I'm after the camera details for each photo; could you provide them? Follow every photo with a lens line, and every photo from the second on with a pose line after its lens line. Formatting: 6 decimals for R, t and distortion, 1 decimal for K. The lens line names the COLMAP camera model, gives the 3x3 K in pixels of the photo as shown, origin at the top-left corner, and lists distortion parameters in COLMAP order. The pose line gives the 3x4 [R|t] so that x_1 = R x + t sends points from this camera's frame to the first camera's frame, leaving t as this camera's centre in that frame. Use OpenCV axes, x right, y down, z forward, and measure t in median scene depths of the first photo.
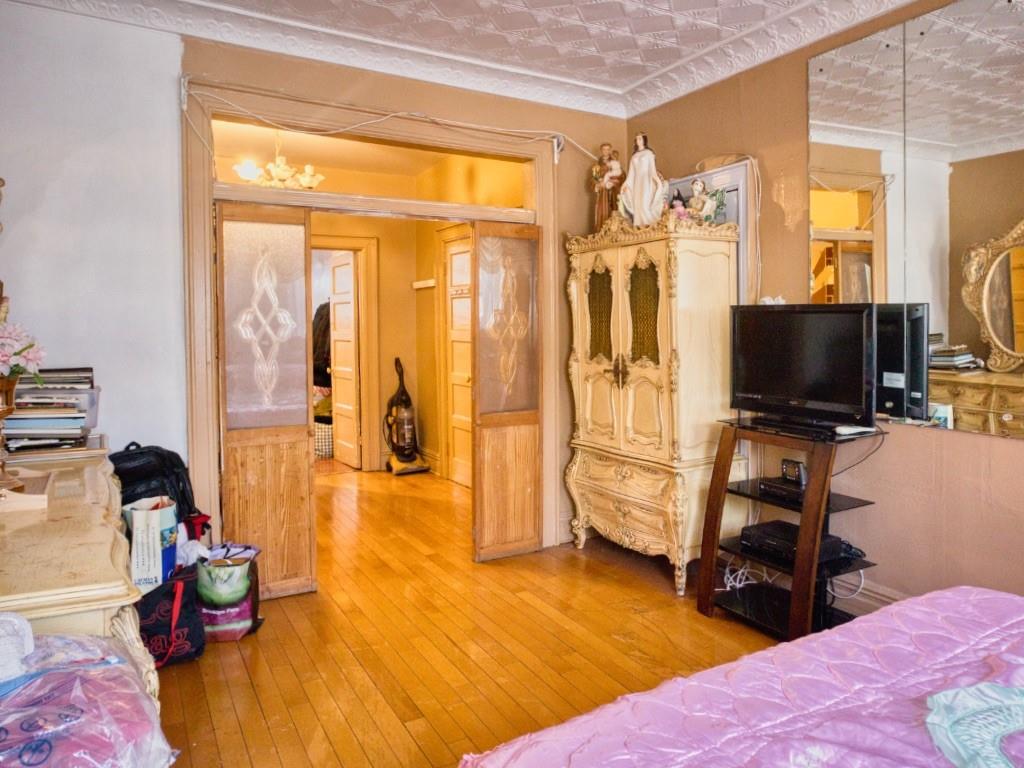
lens RADIAL K [[709.0, 0, 543.8], [0, 709.0, 342.9], [0, 0, 1]] dist [-0.026692, 0.024452]
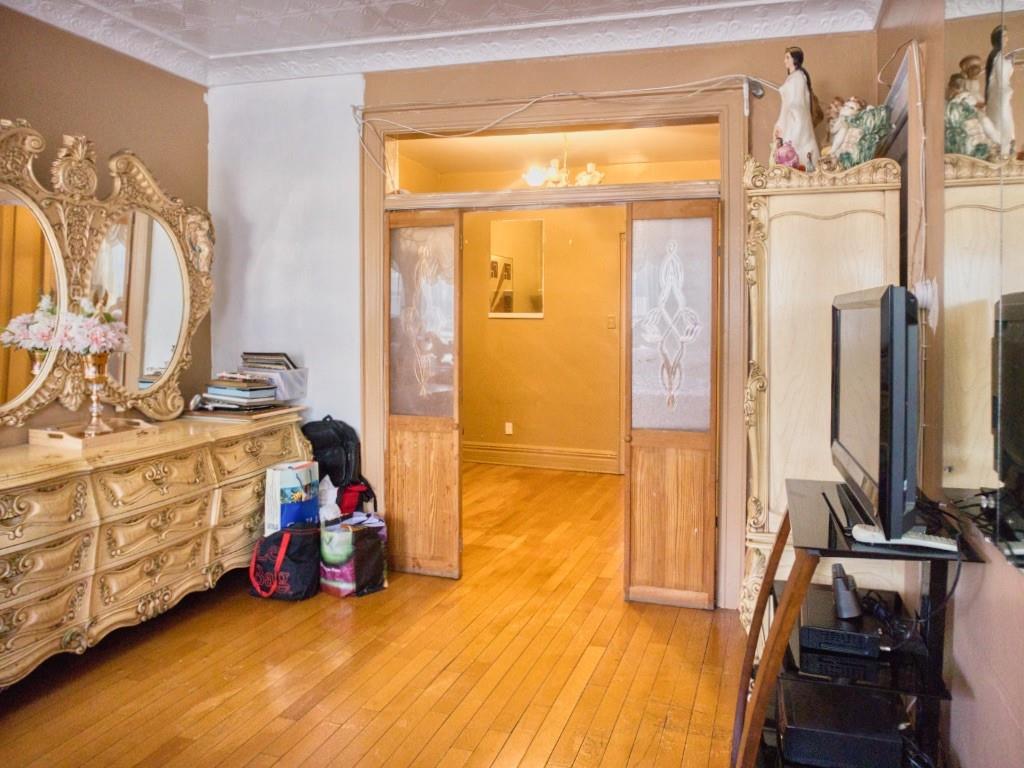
lens RADIAL K [[709.0, 0, 543.8], [0, 709.0, 342.9], [0, 0, 1]] dist [-0.026692, 0.024452]
pose [[0.691476, 0.030945, -0.721737, 0.375258], [-0.031493, 0.999424, 0.012678, -0.008447], [0.721713, 0.013963, 0.692052, 0.278042]]
